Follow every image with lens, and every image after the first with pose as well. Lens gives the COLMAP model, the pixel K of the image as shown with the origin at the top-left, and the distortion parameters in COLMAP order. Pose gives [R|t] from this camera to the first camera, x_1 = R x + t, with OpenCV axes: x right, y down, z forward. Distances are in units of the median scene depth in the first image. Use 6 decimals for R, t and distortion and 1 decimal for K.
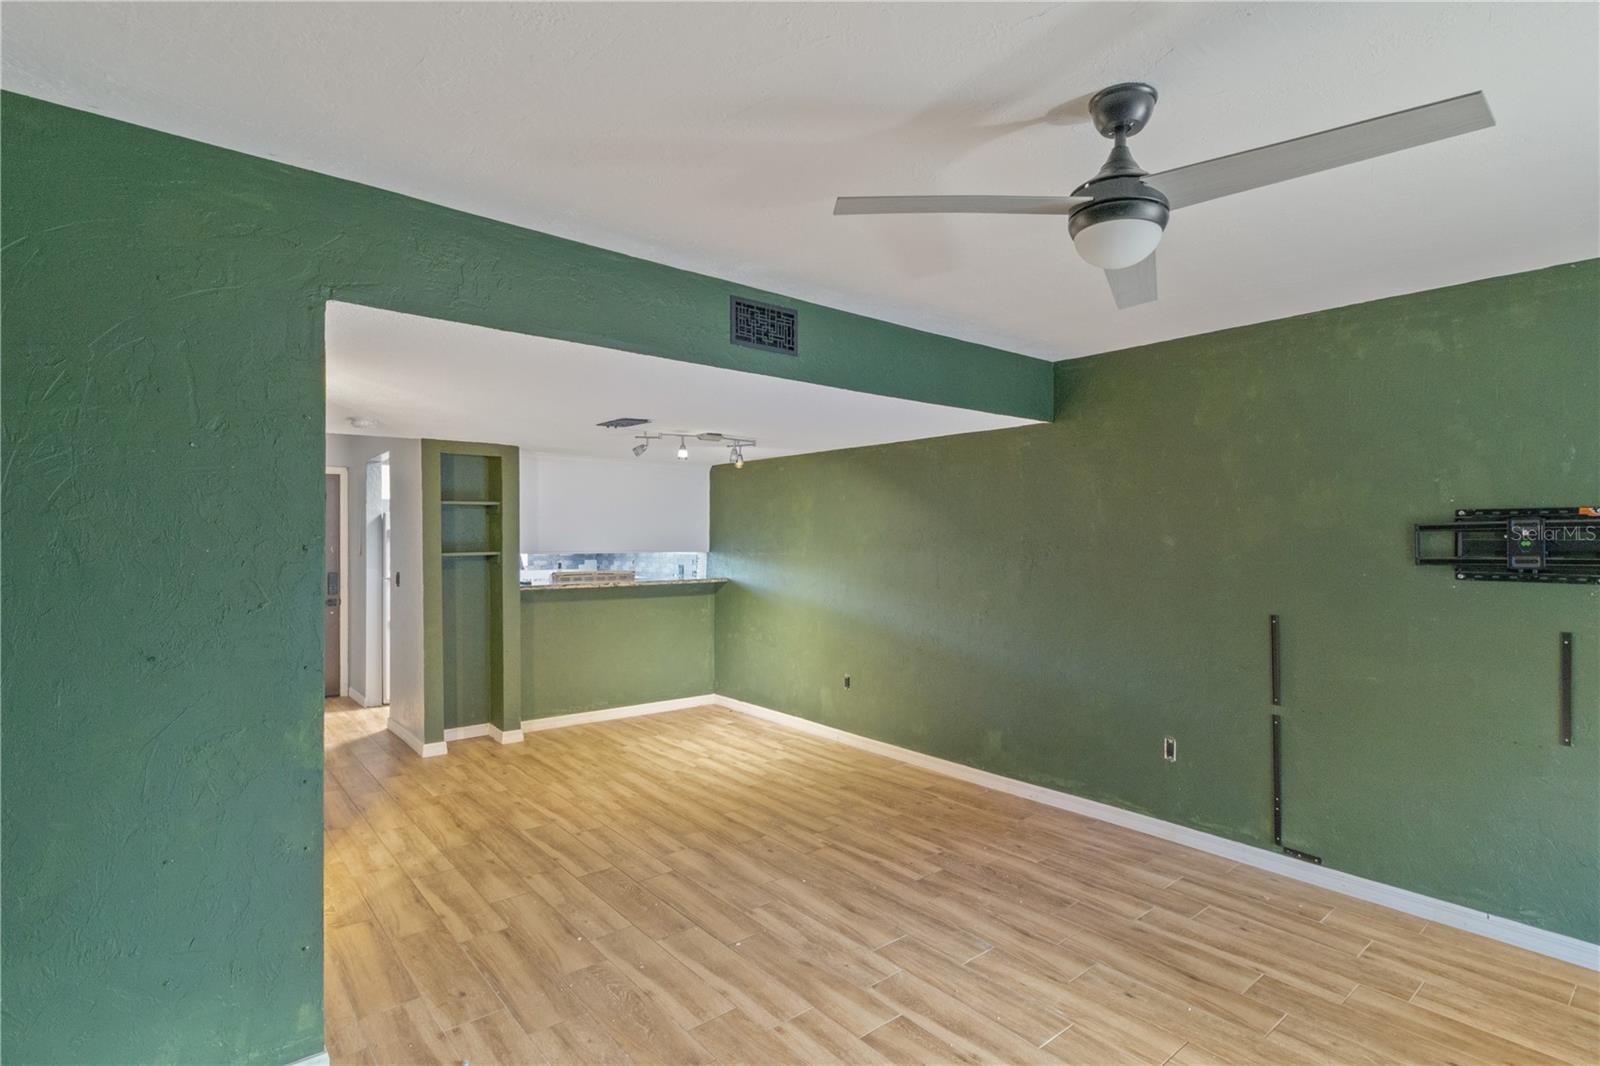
lens RADIAL K [[766.4, 0, 795.8], [0, 766.4, 535.4], [0, 0, 1]] dist [0.006772, -0.000850]
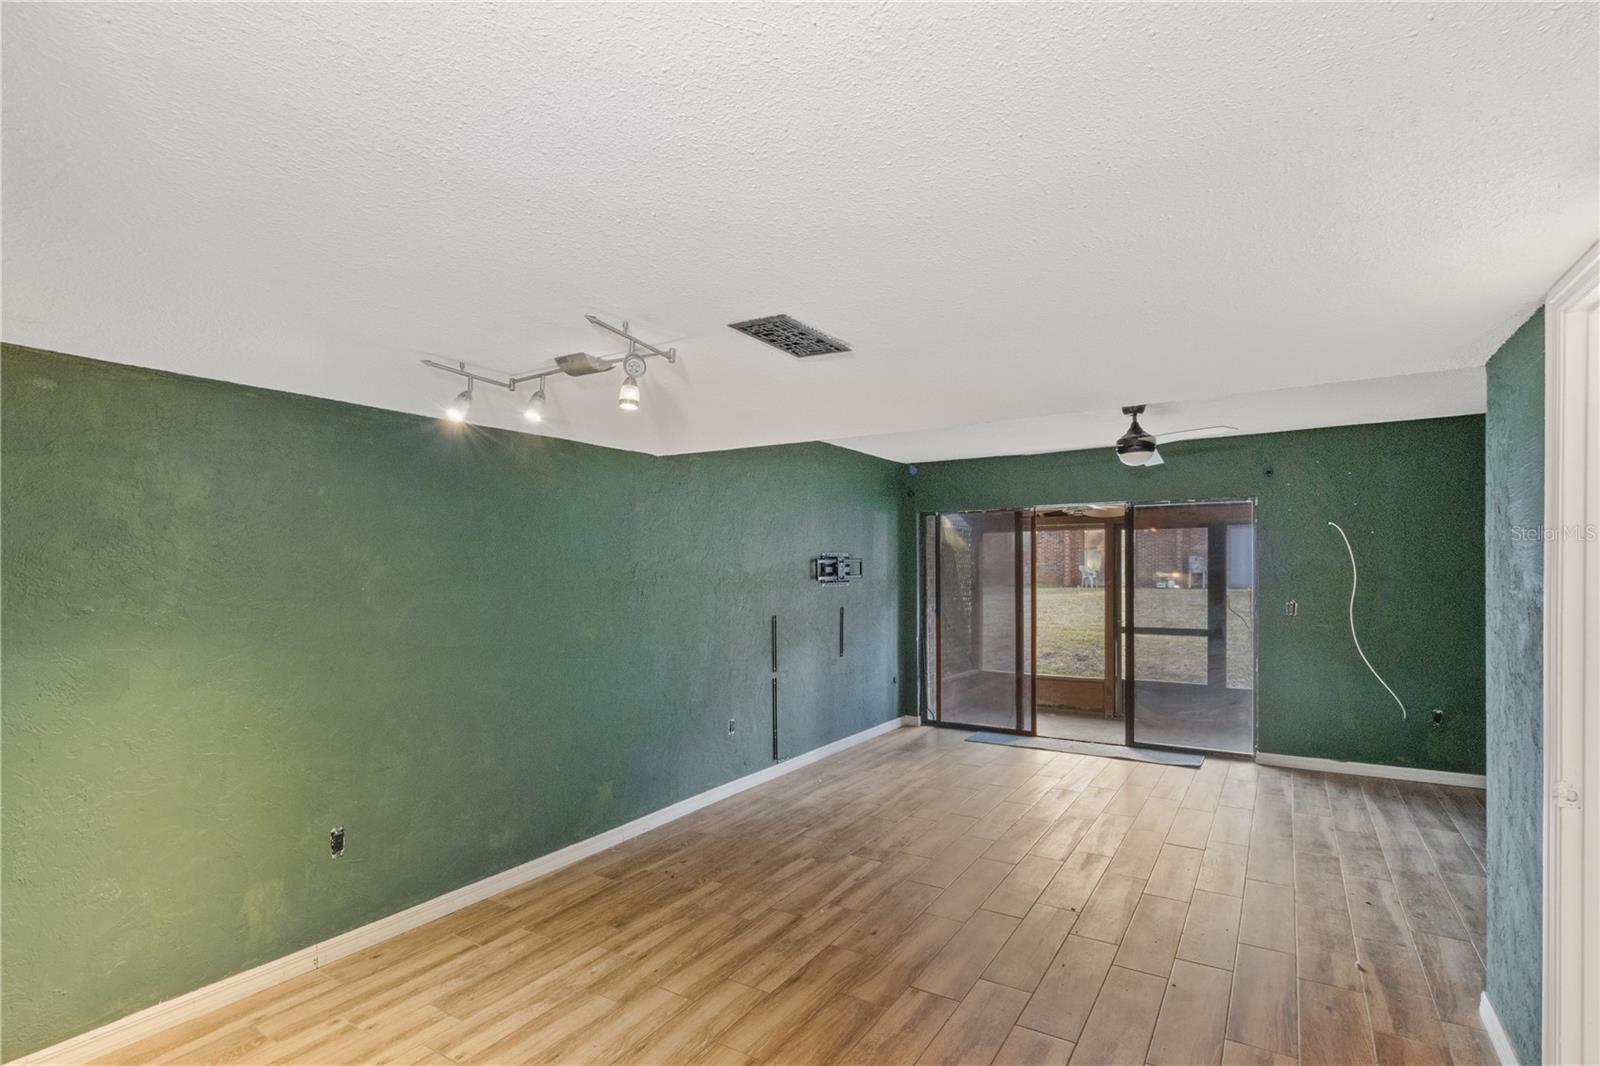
lens RADIAL K [[766.4, 0, 747.7], [0, 766.4, 563.2], [0, 0, 1]] dist [0.006772, -0.000850]
pose [[-0.268085, 0.003399, 0.963389, -0.752407], [0.001598, 0.999994, -0.003083, 0.000225], [-0.963394, 0.000713, -0.268088, 1.248534]]
